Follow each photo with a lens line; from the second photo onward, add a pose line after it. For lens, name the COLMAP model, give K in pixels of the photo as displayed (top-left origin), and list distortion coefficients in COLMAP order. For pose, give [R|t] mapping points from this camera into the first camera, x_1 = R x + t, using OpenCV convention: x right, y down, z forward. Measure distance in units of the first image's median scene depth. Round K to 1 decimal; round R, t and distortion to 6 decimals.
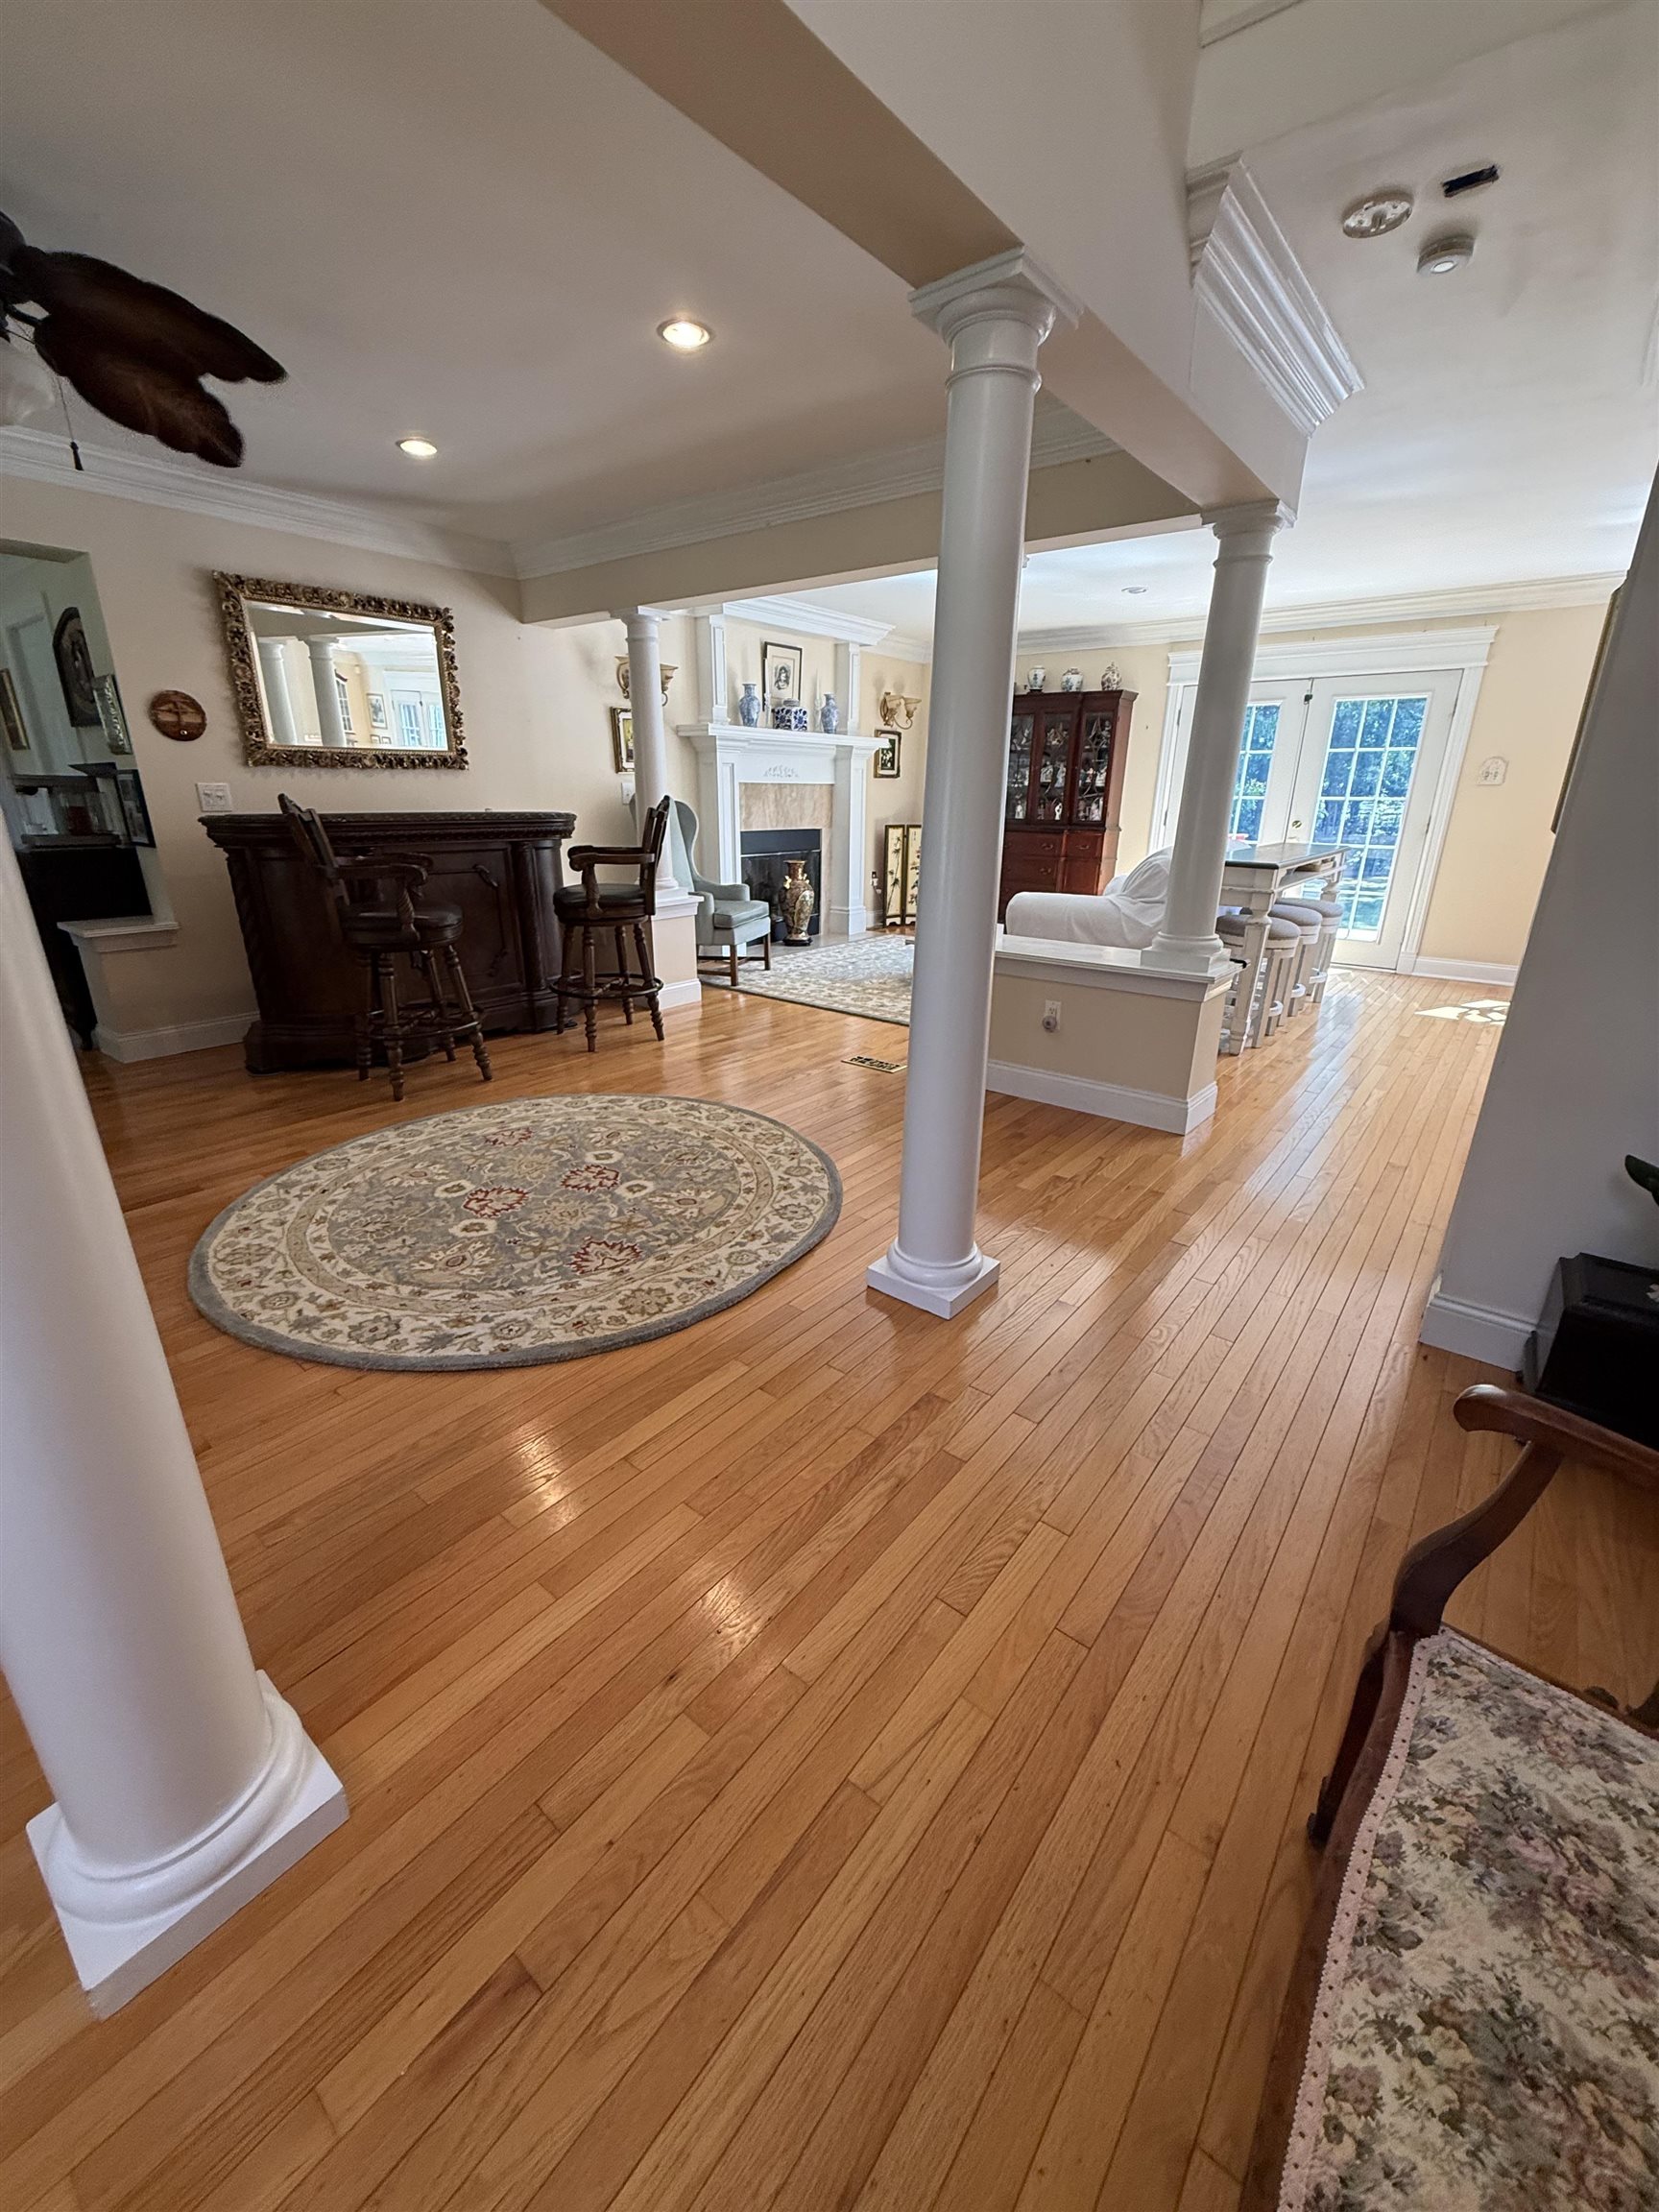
lens RADIAL K [[877.6, 0, 833.4], [0, 877.6, 1101.6], [0, 0, 1]] dist [-0.001923, 0.000743]
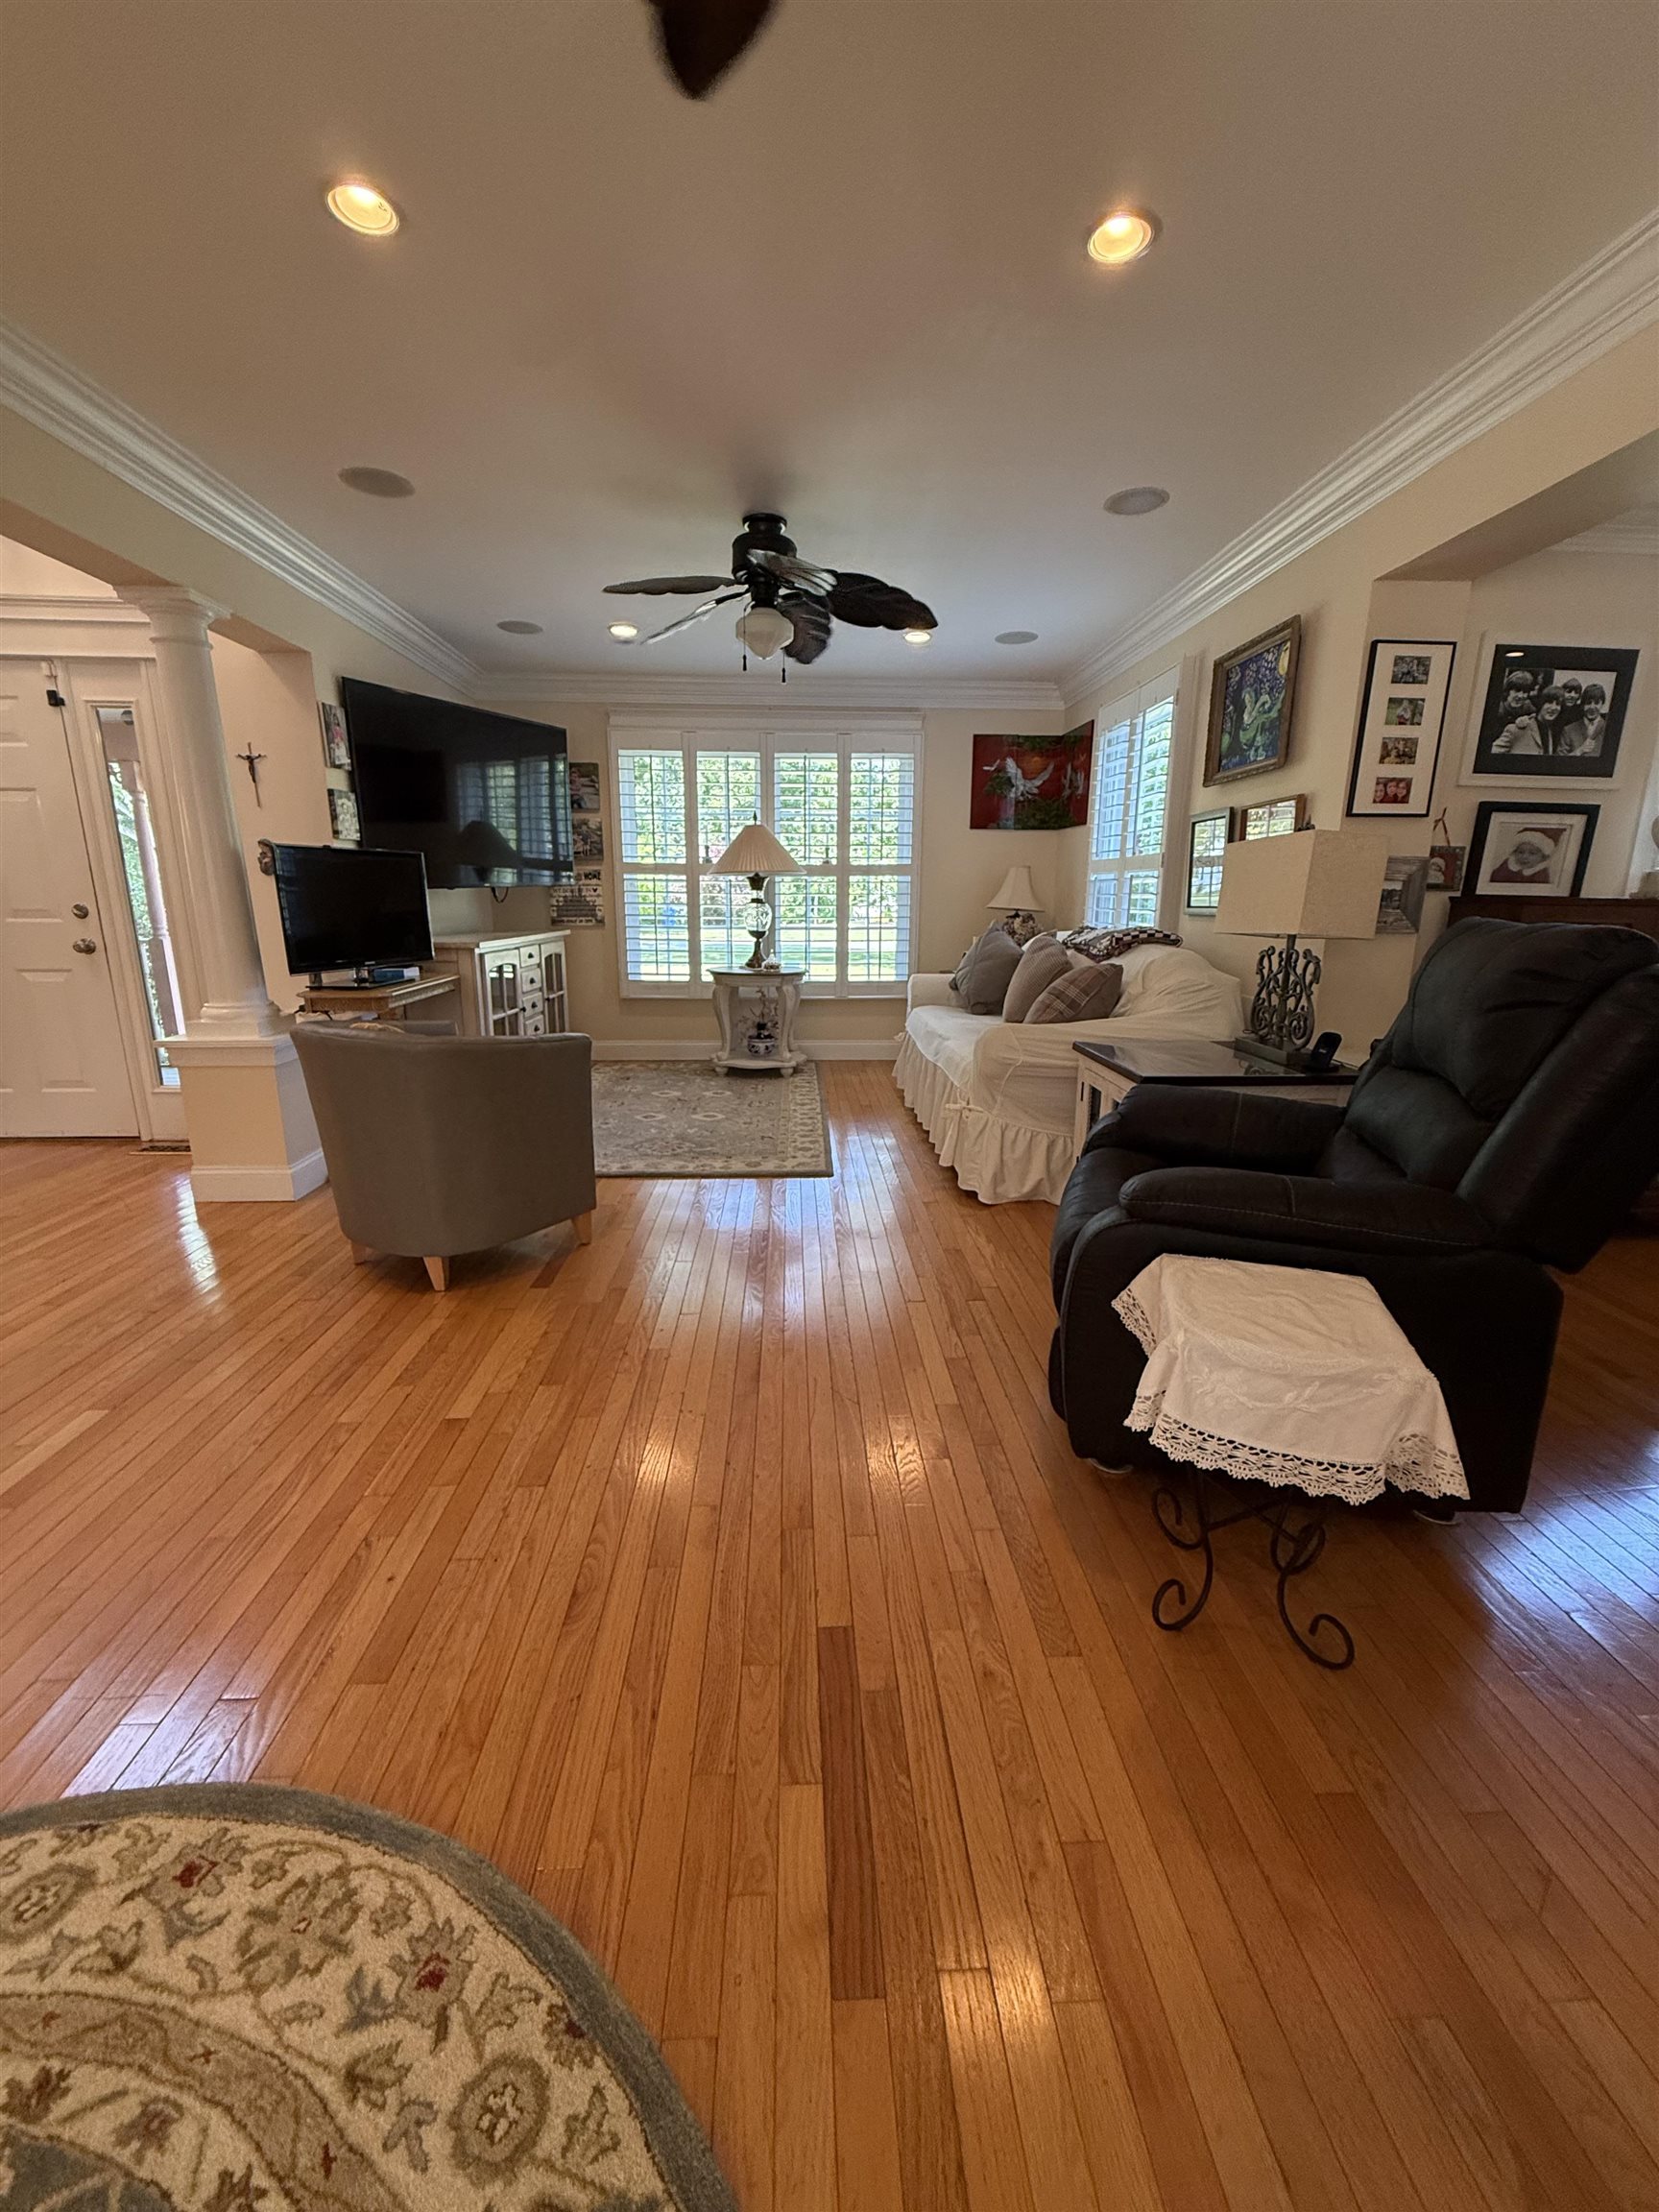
lens RADIAL K [[877.6, 0, 828.1], [0, 877.6, 1102.3], [0, 0, 1]] dist [-0.001923, 0.000743]
pose [[-0.755083, 0.132495, -0.642102, -0.434245], [-0.234042, 0.860370, 0.452756, -0.269631], [0.612433, 0.492147, -0.618641, 0.820587]]
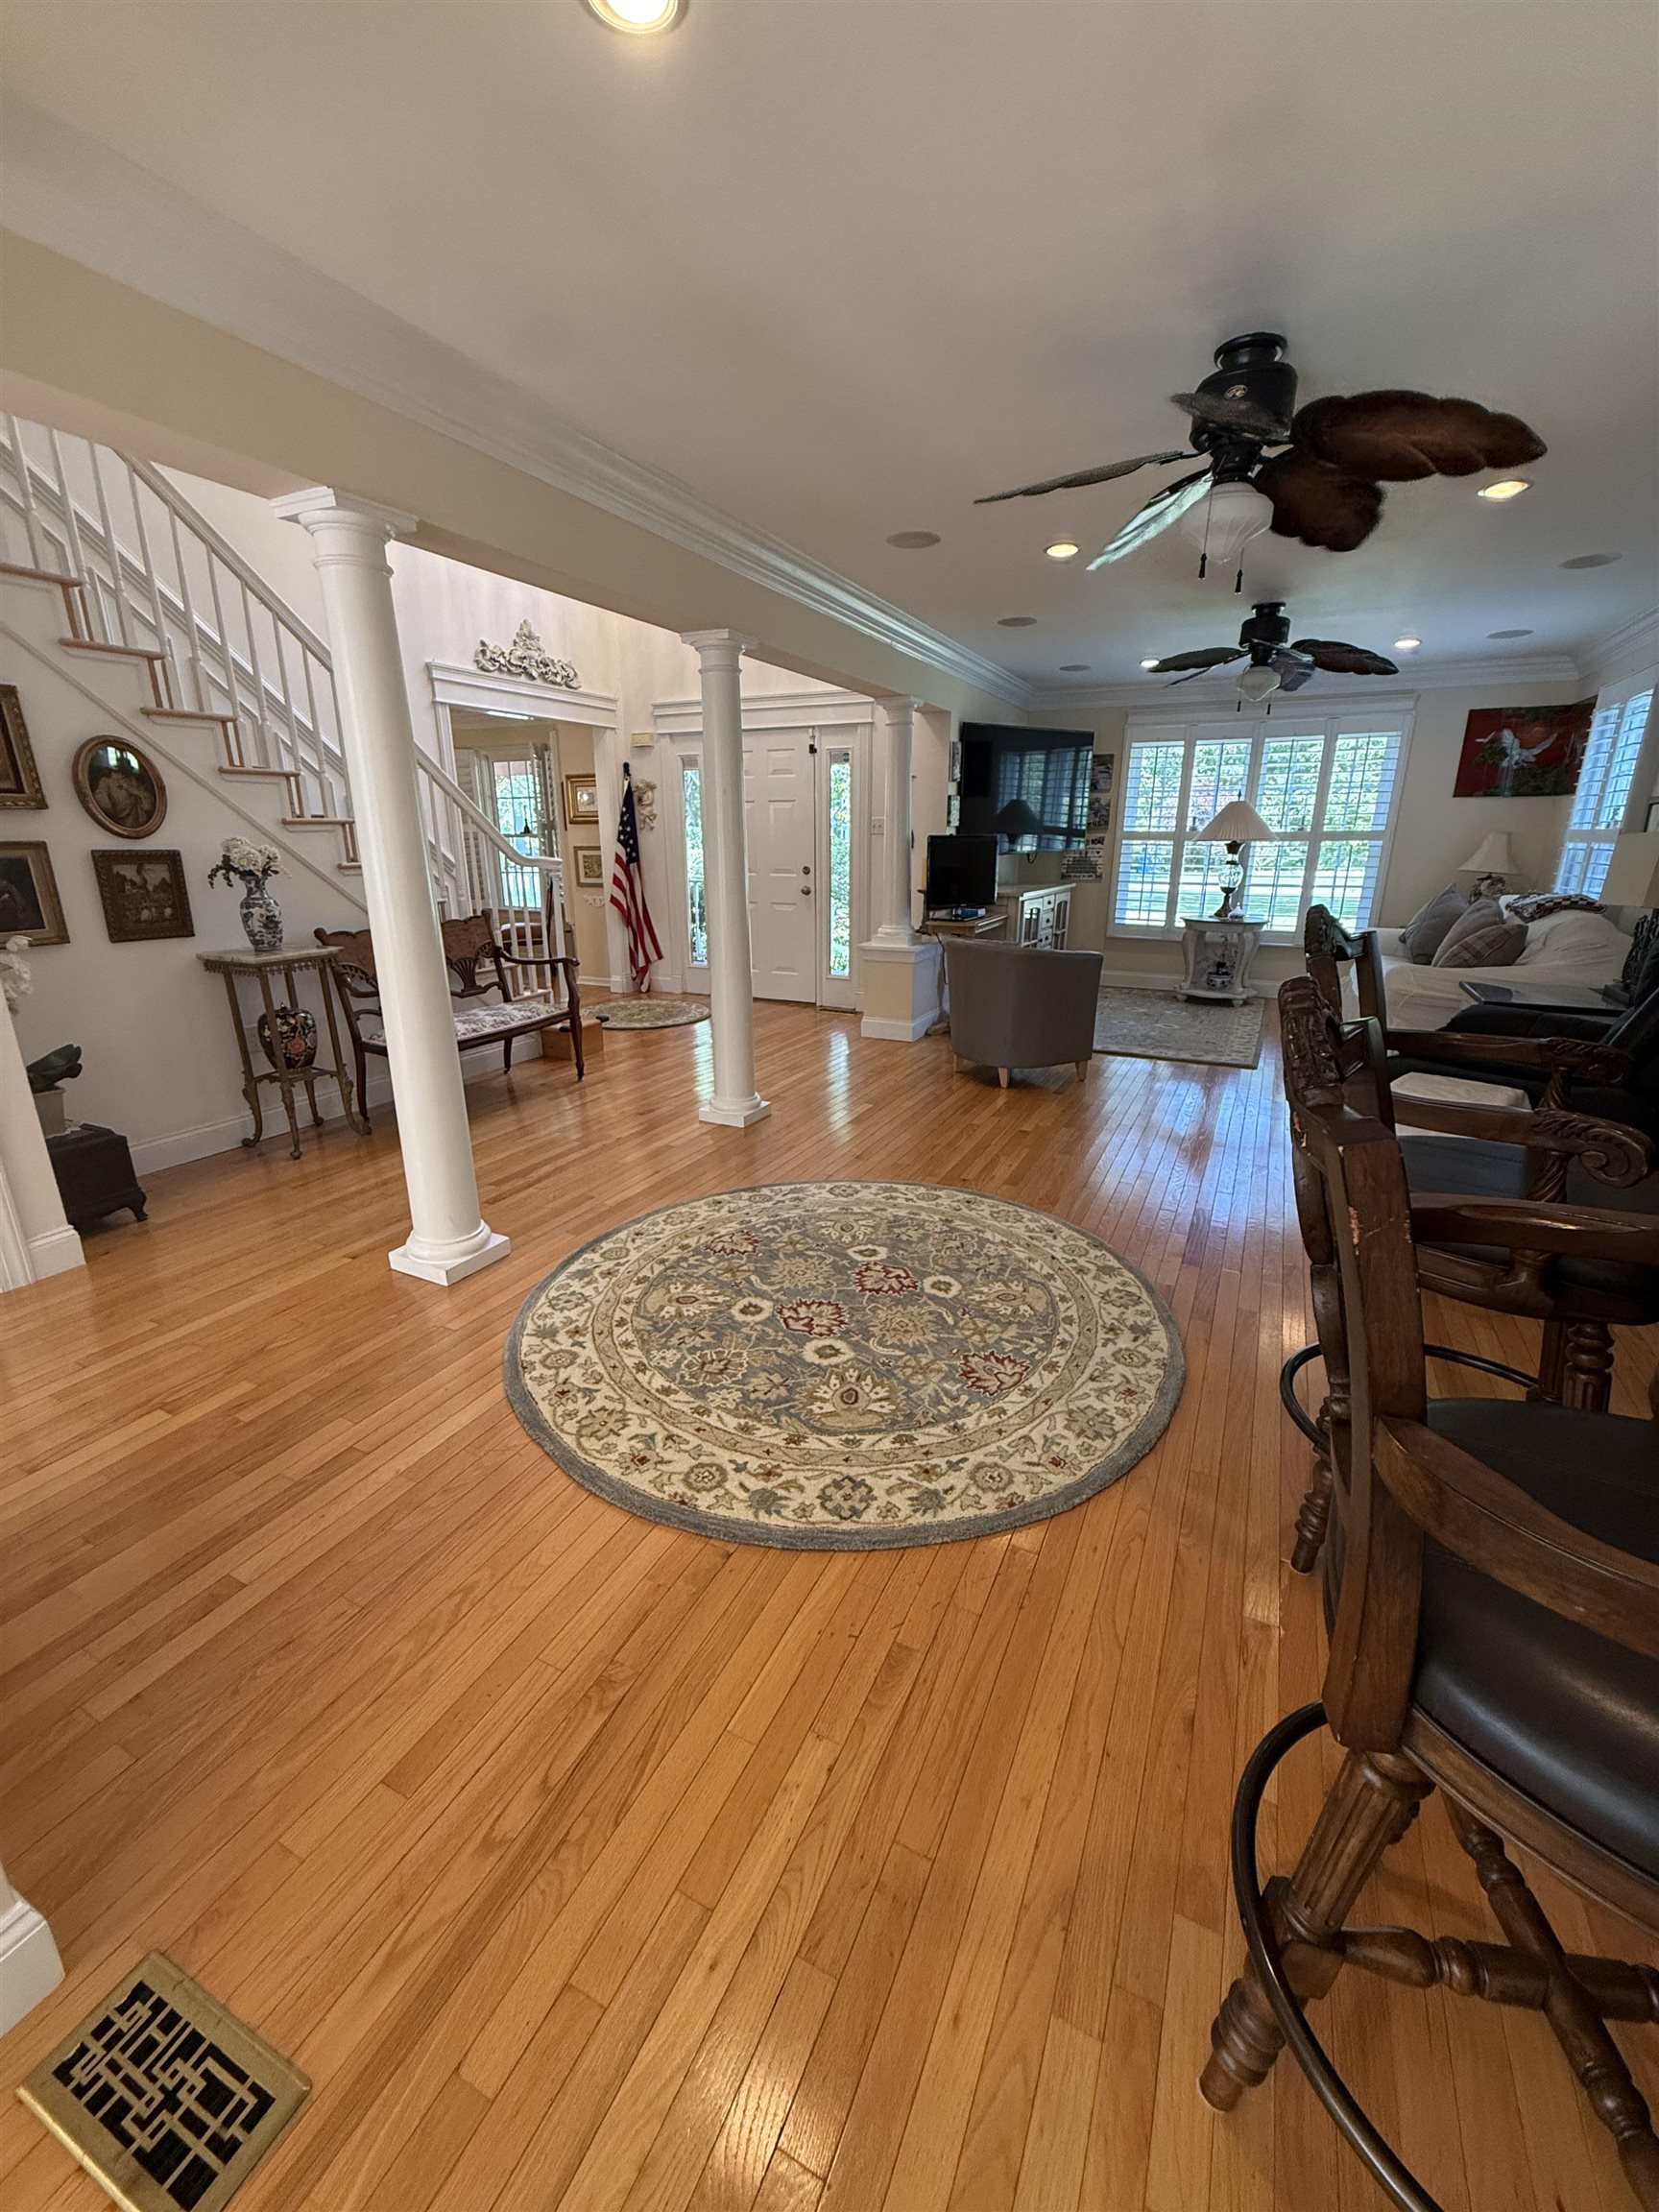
lens RADIAL K [[877.6, 0, 828.5], [0, 877.6, 1100.7], [0, 0, 1]] dist [-0.001923, 0.000743]
pose [[-0.978683, 0.045820, -0.200198, -0.106408], [-0.081304, 0.808716, 0.582553, -0.473044], [0.188596, 0.586412, -0.787752, 1.266539]]
